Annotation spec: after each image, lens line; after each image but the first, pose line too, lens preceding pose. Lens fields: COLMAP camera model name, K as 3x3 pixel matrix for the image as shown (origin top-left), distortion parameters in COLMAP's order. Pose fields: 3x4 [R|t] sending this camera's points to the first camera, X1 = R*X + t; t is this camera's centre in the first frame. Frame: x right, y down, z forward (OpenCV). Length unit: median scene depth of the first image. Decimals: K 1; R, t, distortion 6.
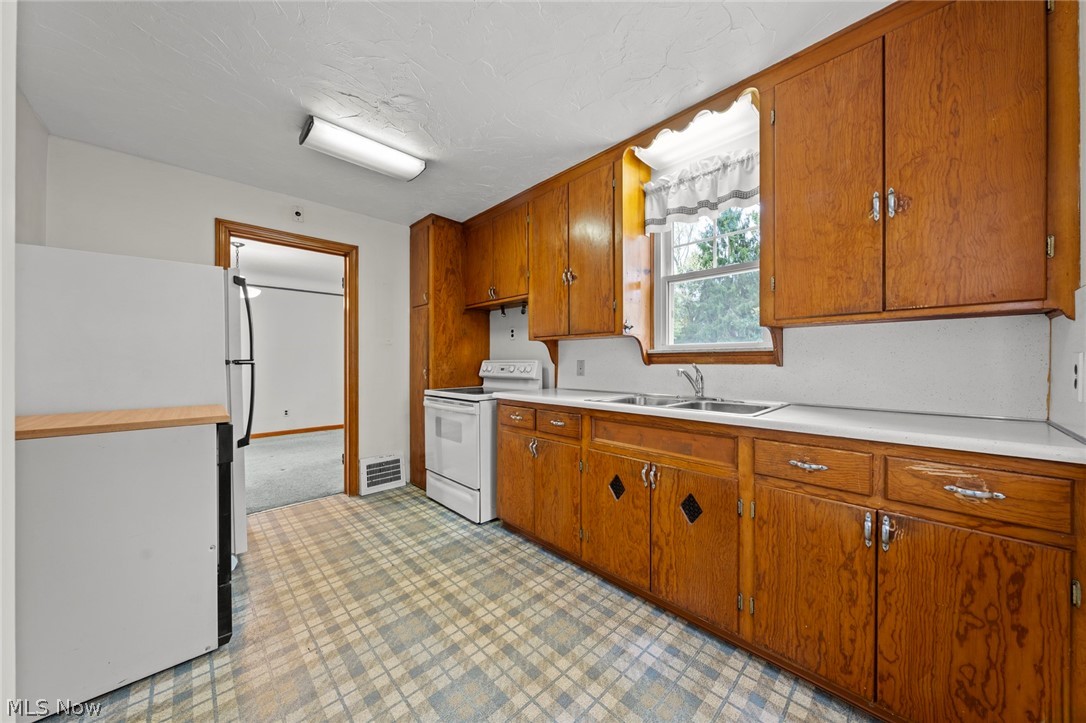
lens RADIAL K [[368.0, 0, 545.1], [0, 368.0, 361.9], [0, 0, 1]] dist [-0.001923, 0.000096]
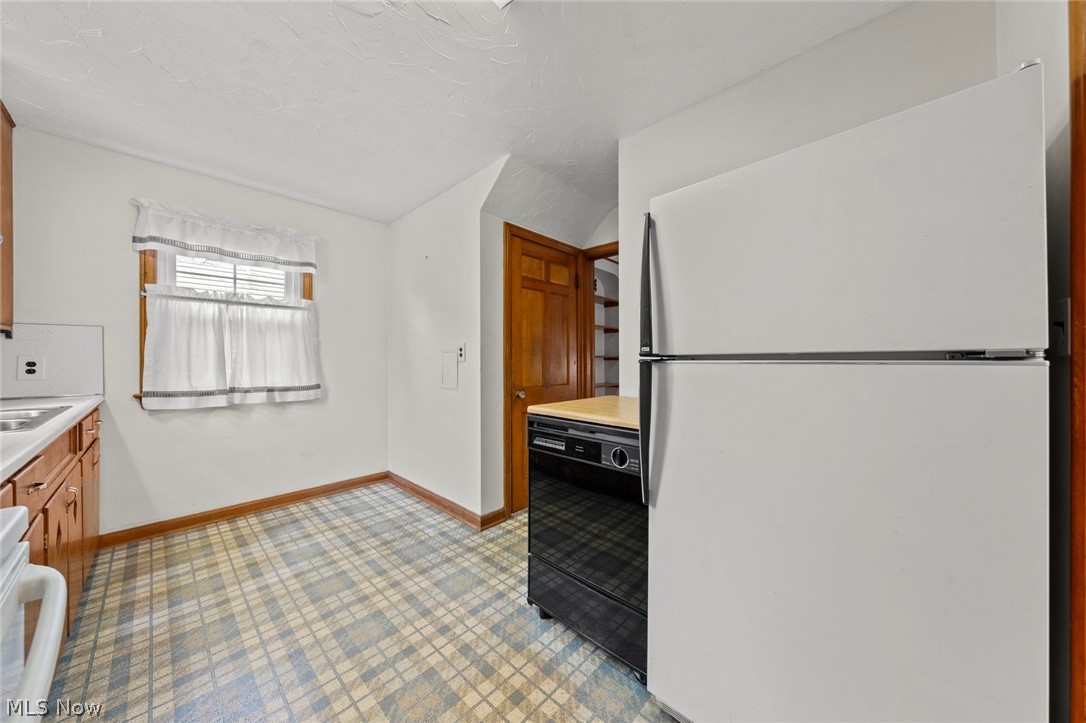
lens RADIAL K [[368.0, 0, 545.1], [0, 368.0, 361.9], [0, 0, 1]] dist [-0.001923, 0.000096]
pose [[-0.998915, 0.002911, -0.046472, -0.649905], [0.002694, 0.999985, 0.004727, 0.001225], [0.046485, 0.004596, -0.998908, 1.613462]]
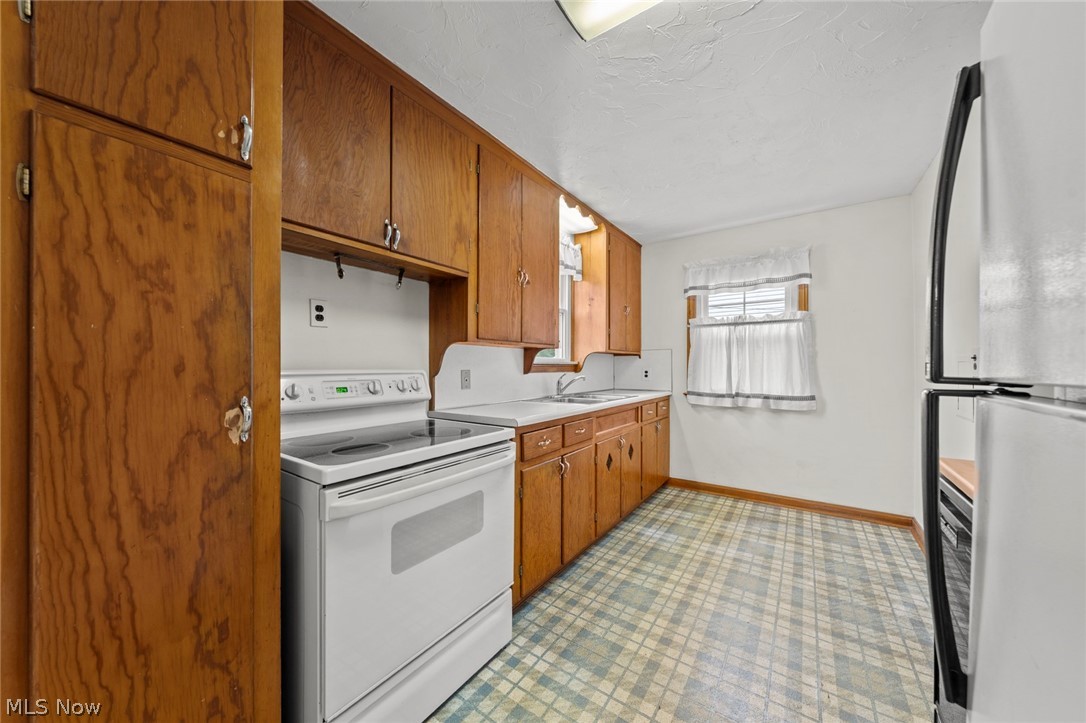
lens RADIAL K [[373.0, 0, 550.9], [0, 373.0, 366.6], [0, 0, 1]] dist [-0.001185, -0.000033]
pose [[-0.196917, 0.002047, 0.980418, -1.050422], [-0.000842, 0.999997, -0.002257, -0.014637], [-0.980420, -0.001270, -0.196915, 1.381910]]
